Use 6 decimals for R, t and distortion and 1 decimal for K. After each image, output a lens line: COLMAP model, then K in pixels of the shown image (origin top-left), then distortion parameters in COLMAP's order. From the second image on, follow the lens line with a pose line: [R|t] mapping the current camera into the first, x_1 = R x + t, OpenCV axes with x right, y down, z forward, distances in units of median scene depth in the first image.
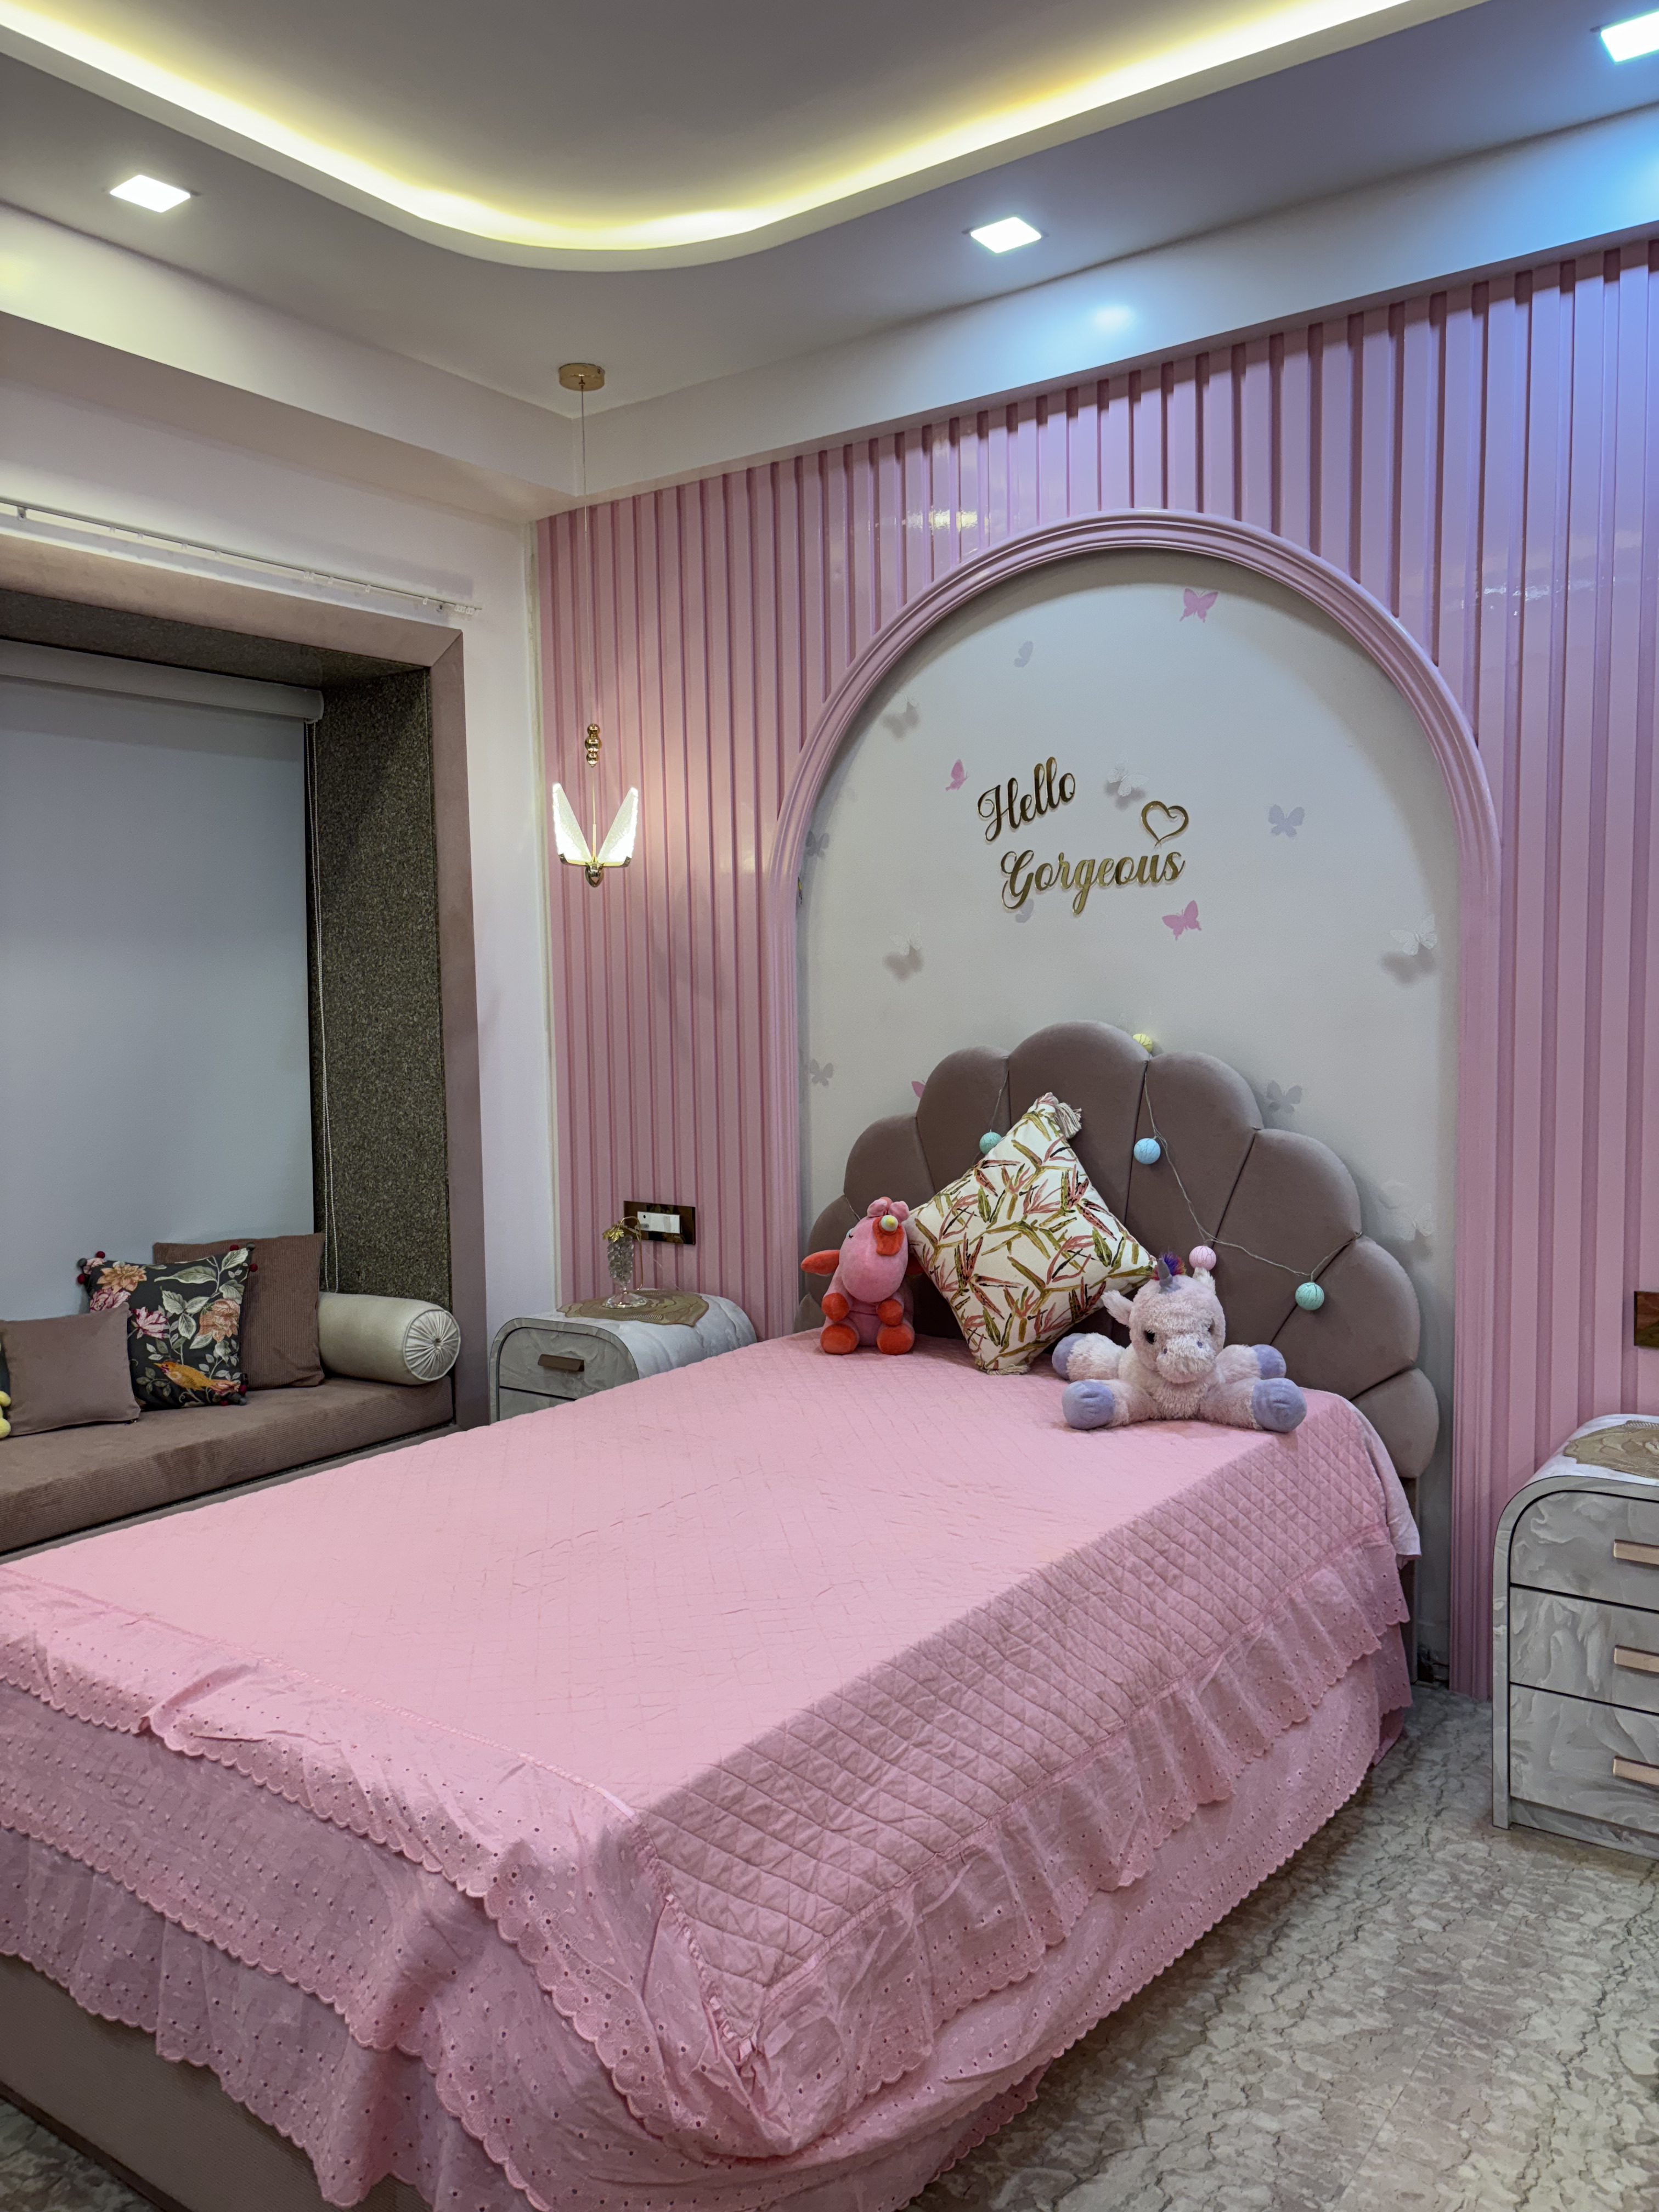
lens RADIAL K [[1687.7, 0, 828.5], [0, 1687.7, 1154.8], [0, 0, 1]] dist [-0.006233, -0.003755]
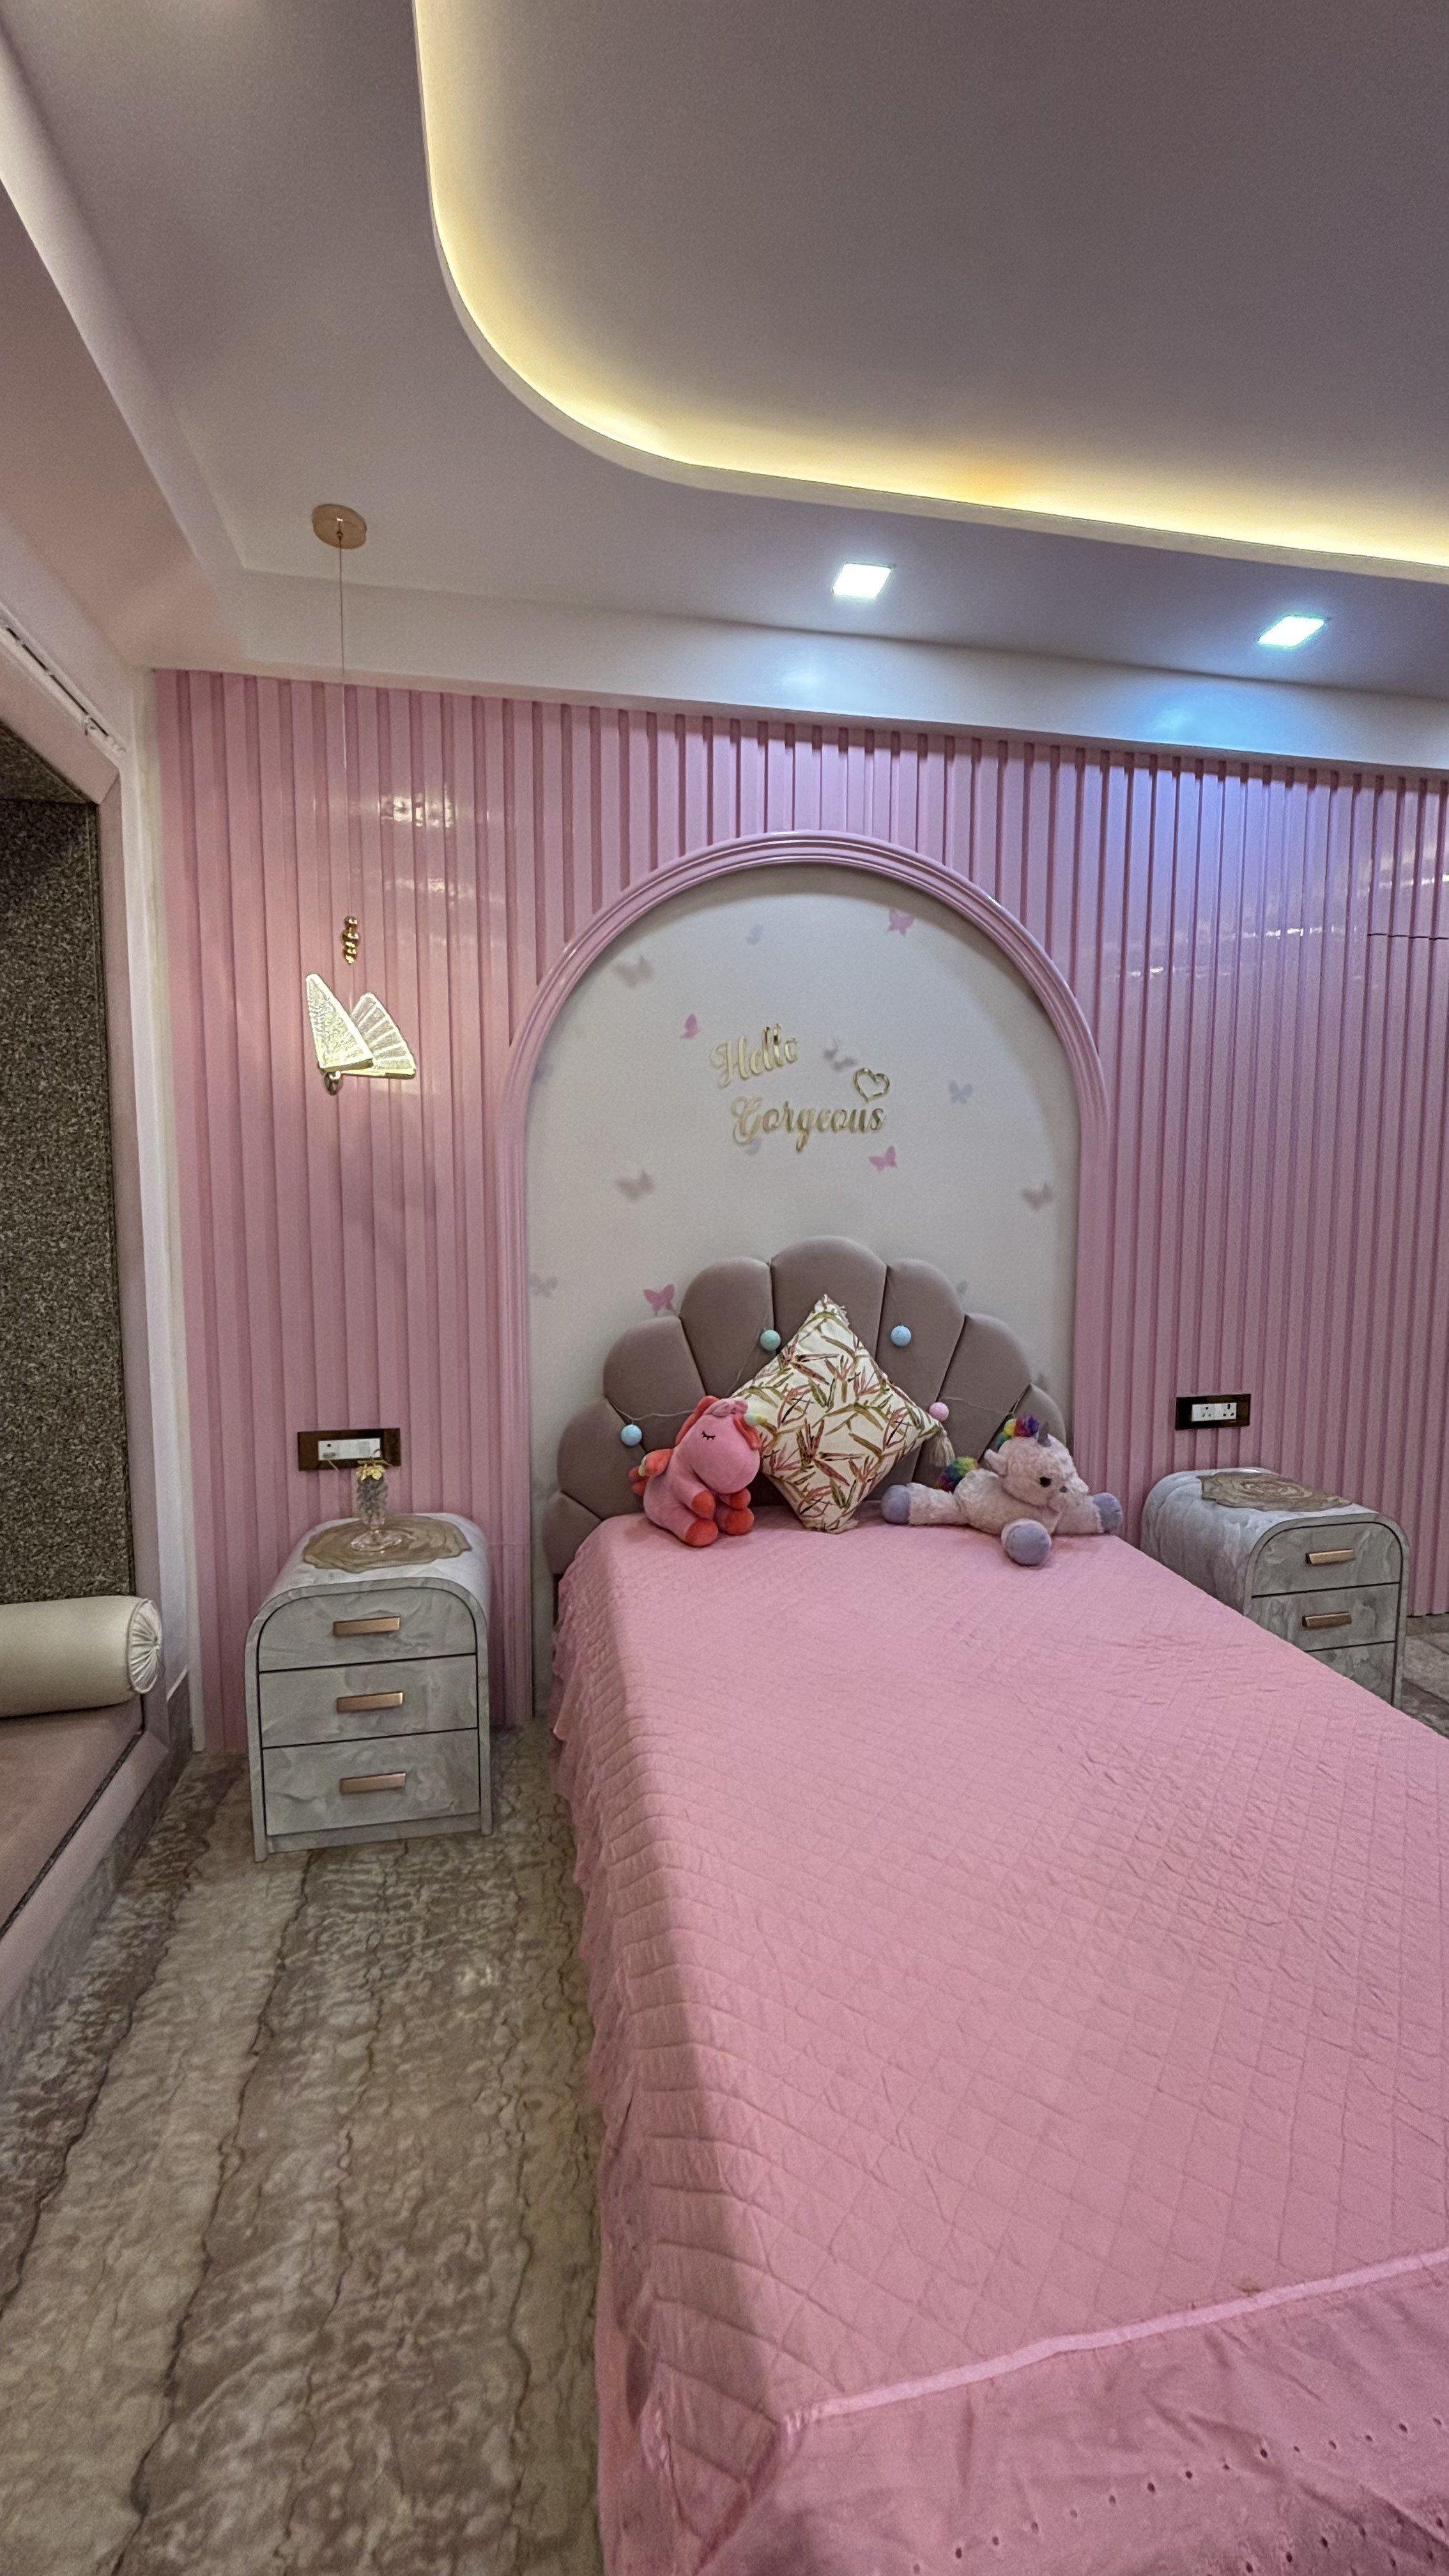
lens RADIAL K [[1045.1, 0, 724.5], [0, 1045.1, 1288.0], [0, 0, 1]] dist [0.002332, -0.000016]
pose [[0.676500, -0.052861, 0.734543, -0.470496], [0.062941, 0.997921, 0.013848, -0.056475], [-0.733748, 0.036865, 0.678421, 0.520735]]
